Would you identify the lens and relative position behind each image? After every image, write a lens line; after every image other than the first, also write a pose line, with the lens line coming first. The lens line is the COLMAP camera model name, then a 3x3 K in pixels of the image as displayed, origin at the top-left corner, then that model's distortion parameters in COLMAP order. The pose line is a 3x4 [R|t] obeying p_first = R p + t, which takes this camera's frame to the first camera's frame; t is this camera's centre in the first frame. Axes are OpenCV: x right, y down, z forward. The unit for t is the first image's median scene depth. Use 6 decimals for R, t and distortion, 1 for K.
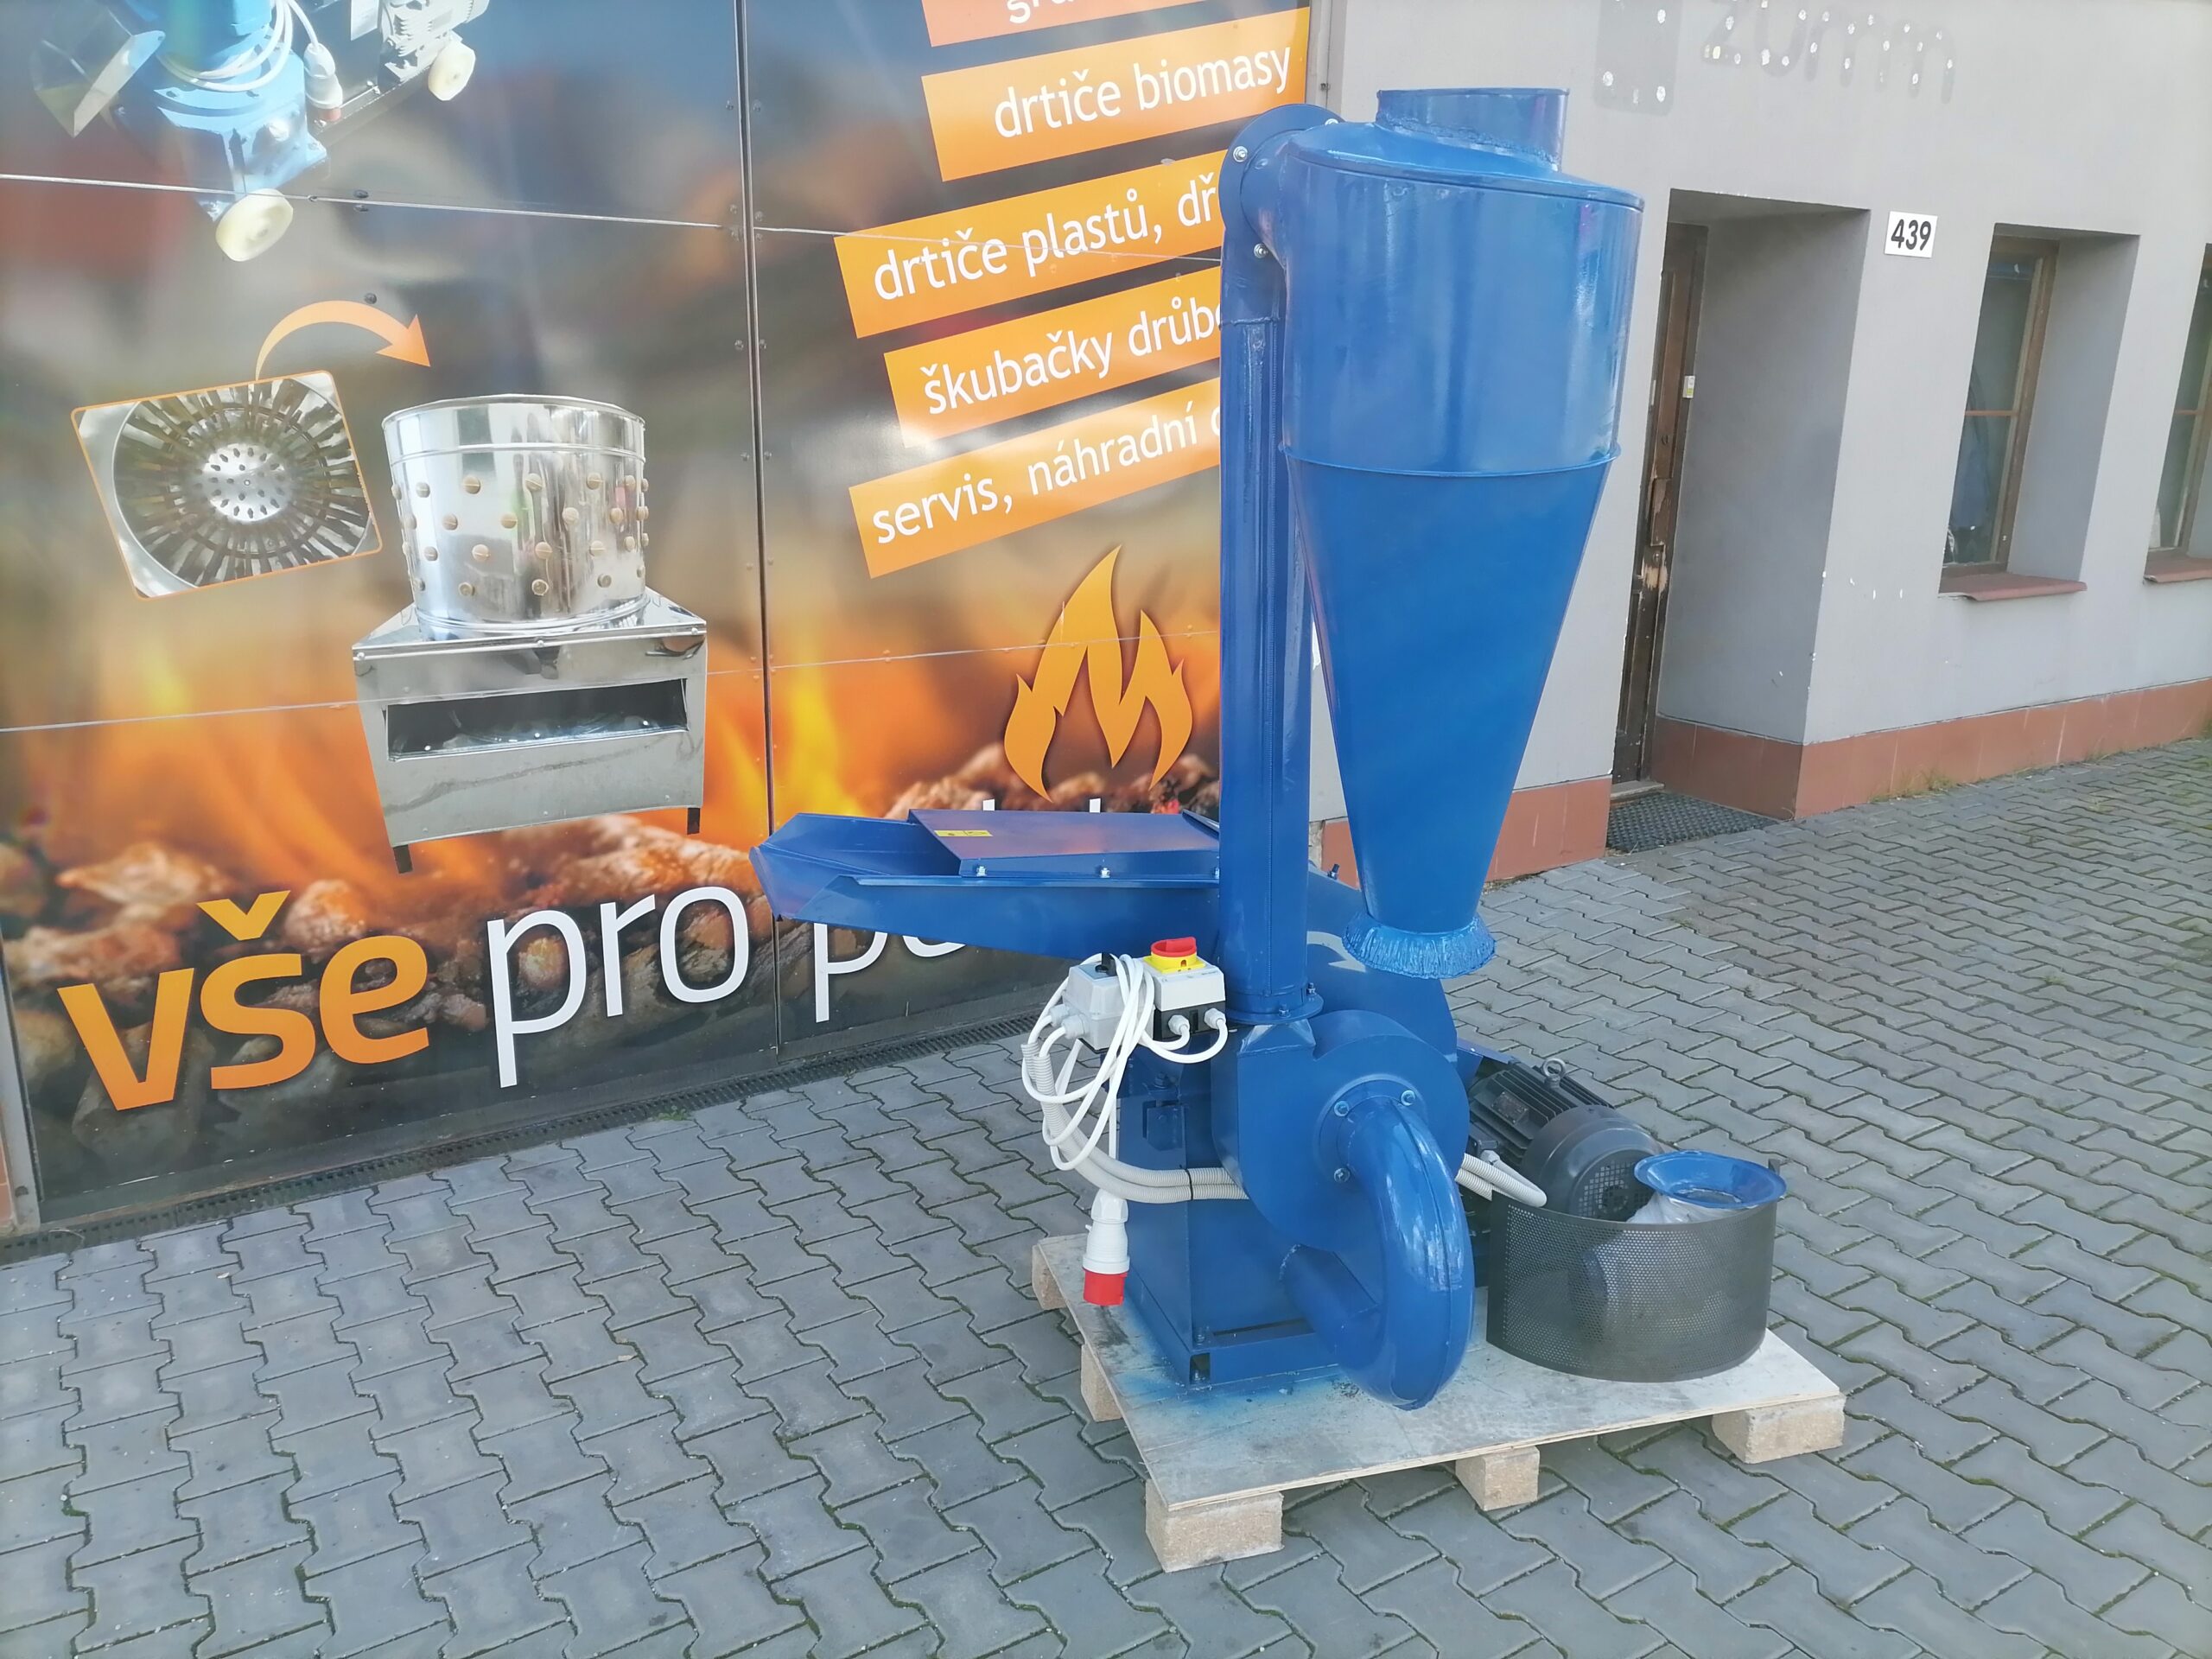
lens RADIAL K [[1659.2, 0, 1101.2], [0, 1659.2, 818.6], [0, 0, 1]] dist [0.039099, -0.014257]
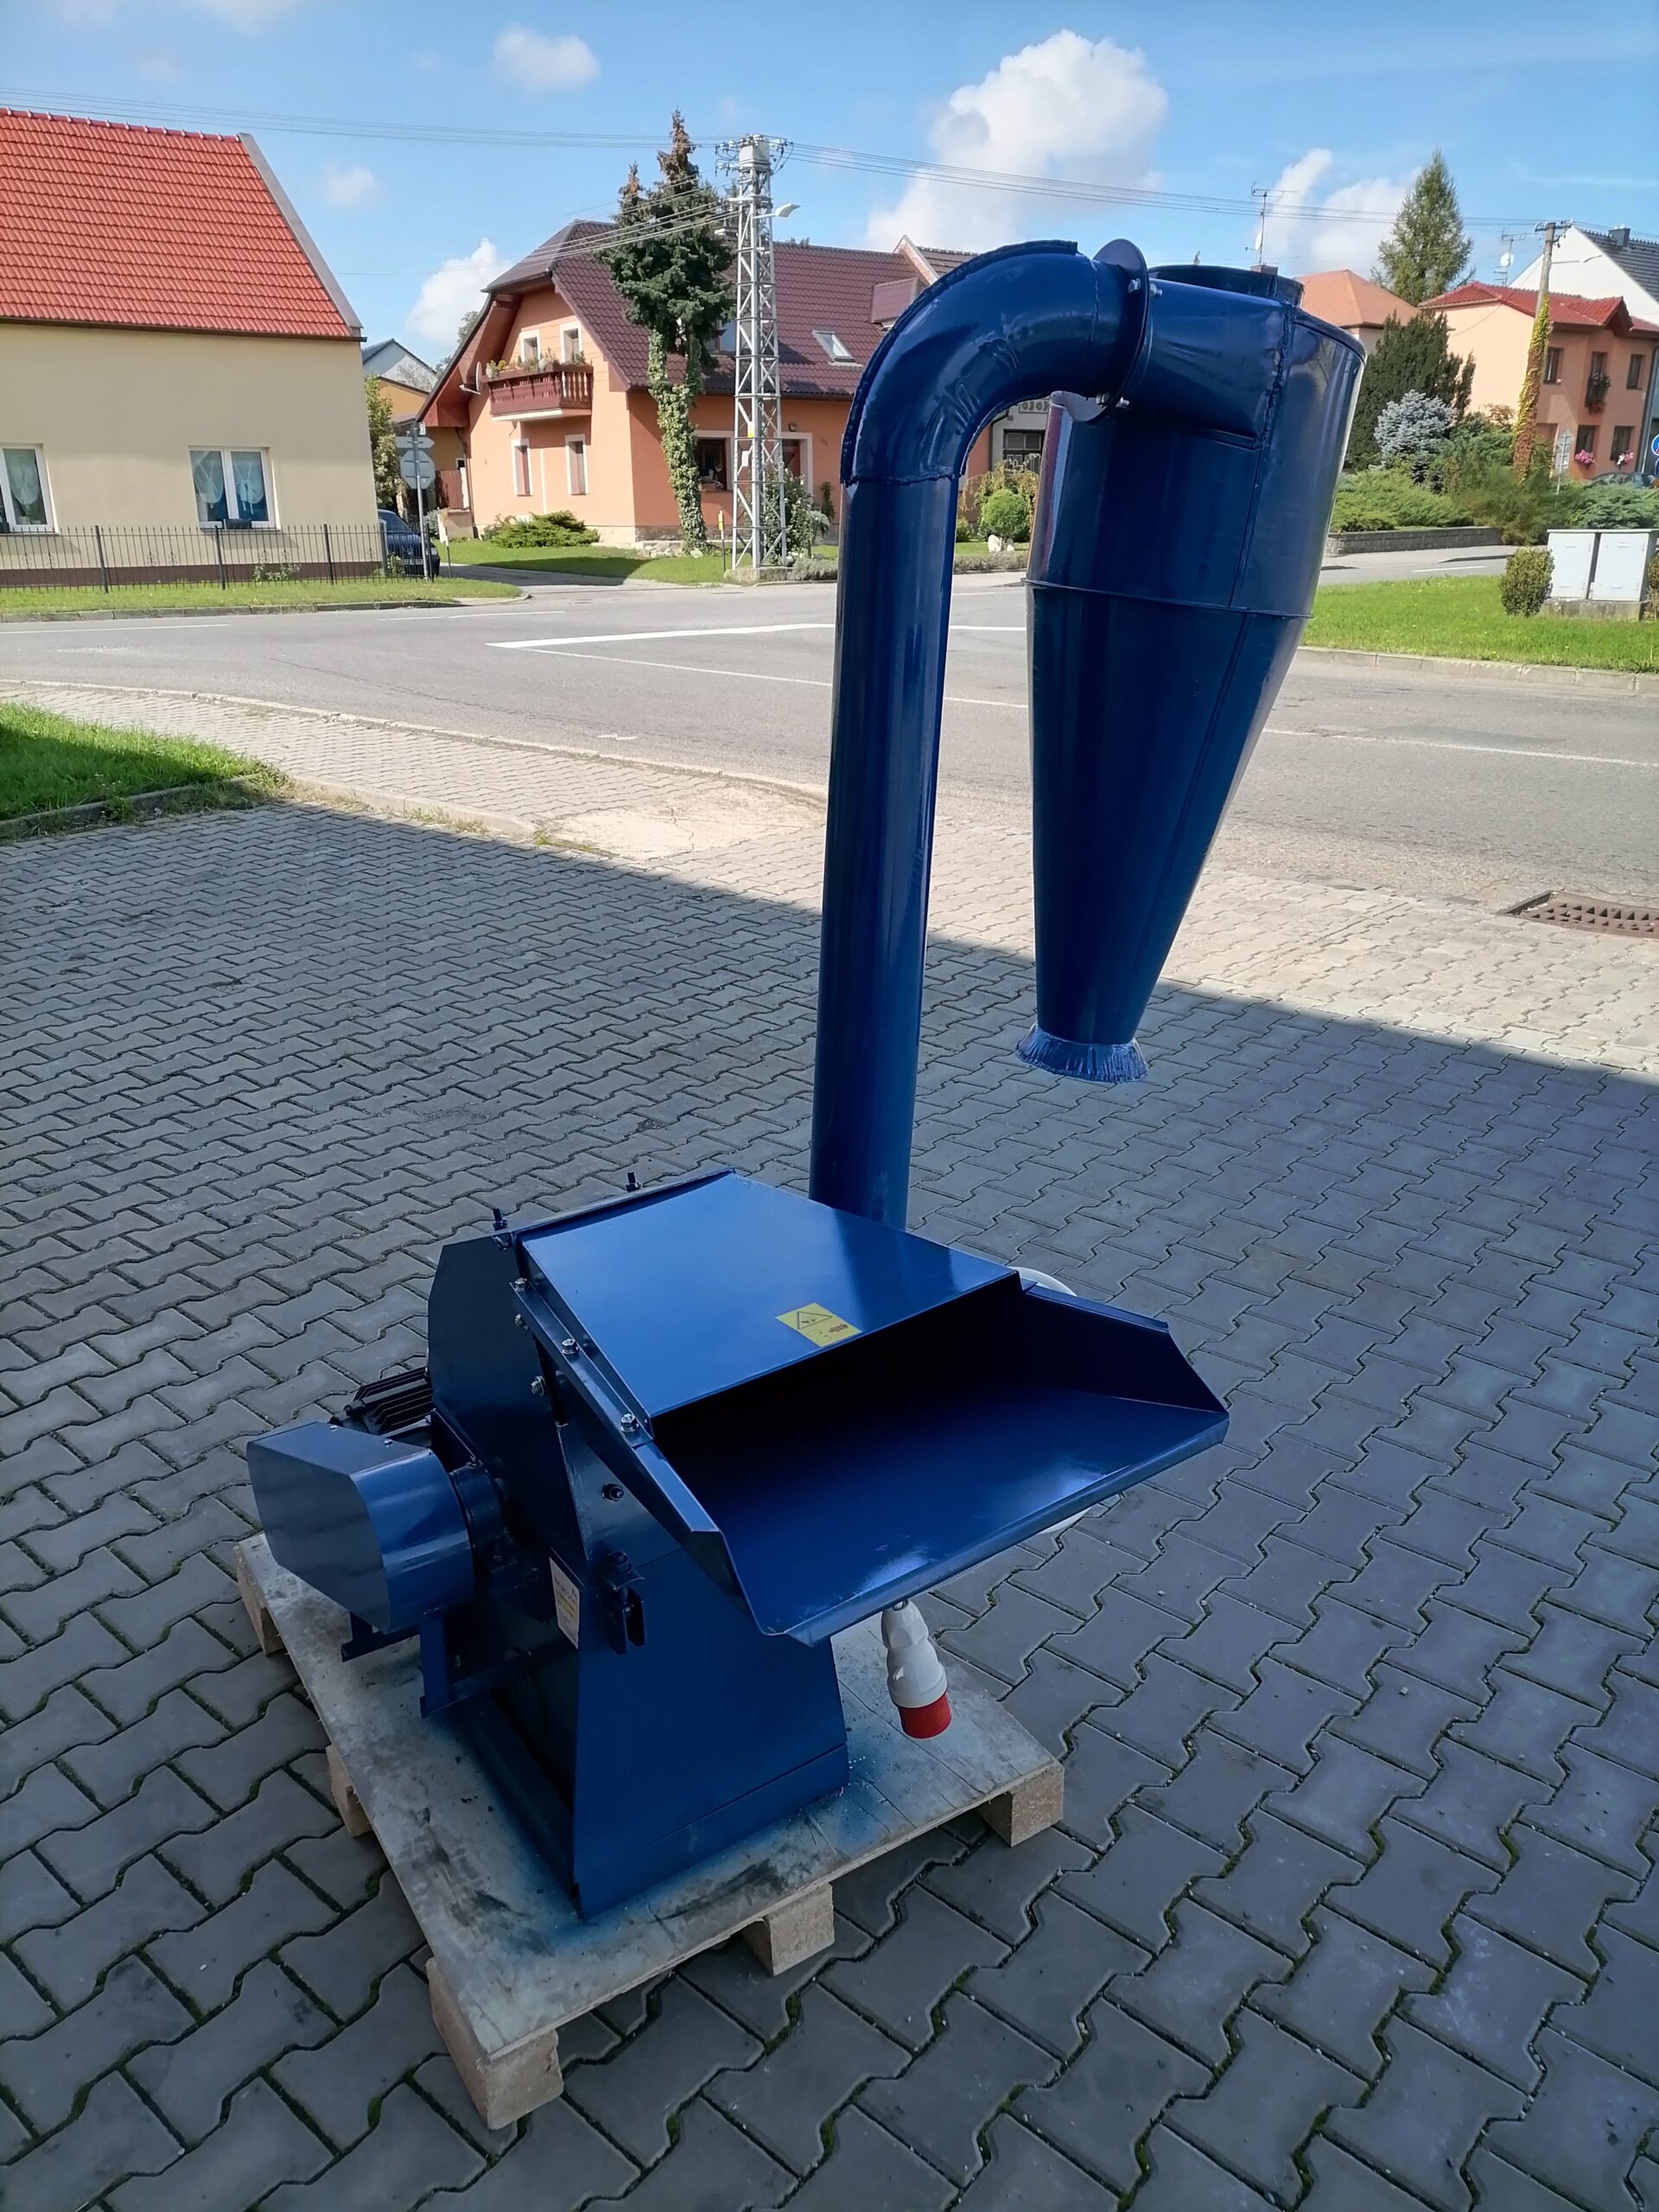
lens RADIAL K [[1659.2, 0, 838.5], [0, 1659.2, 1100.9], [0, 0, 1]] dist [0.039099, -0.014257]
pose [[-0.290673, -0.331897, 0.897415, -0.402788], [0.244828, 0.880889, 0.405085, -0.206886], [-0.924969, 0.337459, -0.174793, 0.711201]]
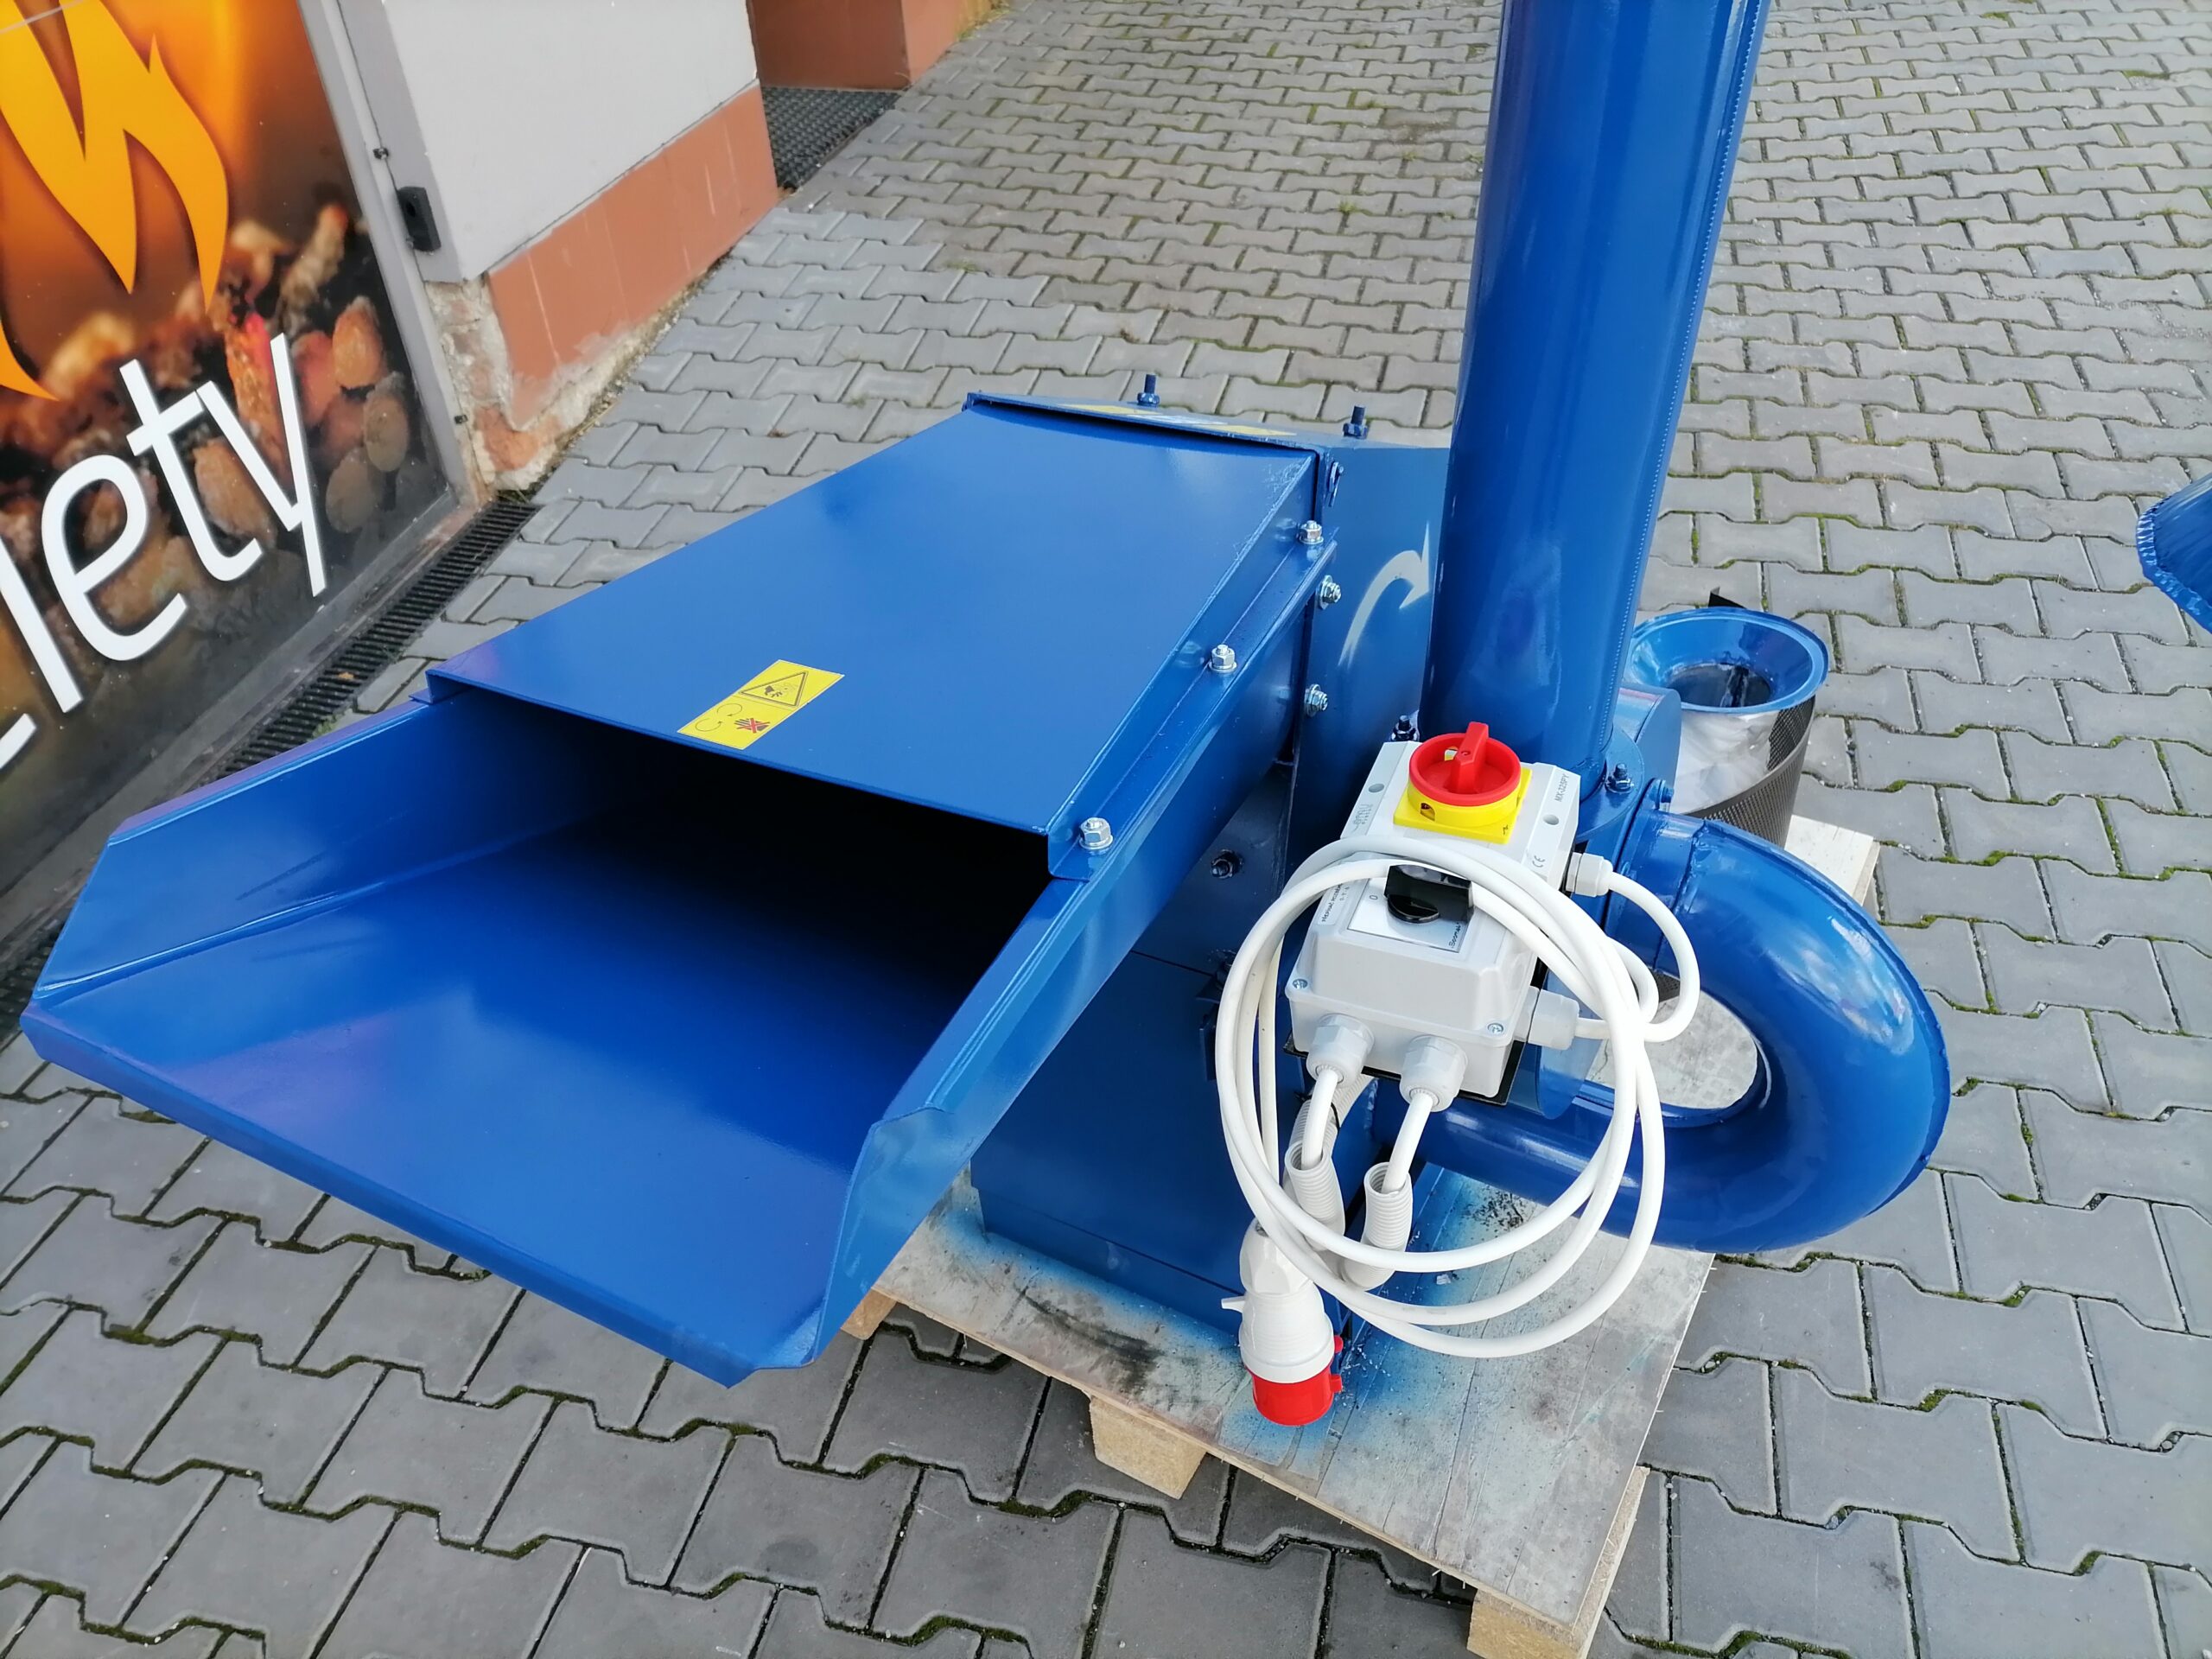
lens RADIAL K [[1666.0, 0, 1109.8], [0, 1666.0, 819.2], [0, 0, 1]] dist [0.039288, -0.016648]
pose [[0.717011, -0.469818, 0.514943, -0.146241], [0.229357, 0.856610, 0.462185, -0.075861], [-0.658248, -0.213286, 0.721955, 0.462392]]
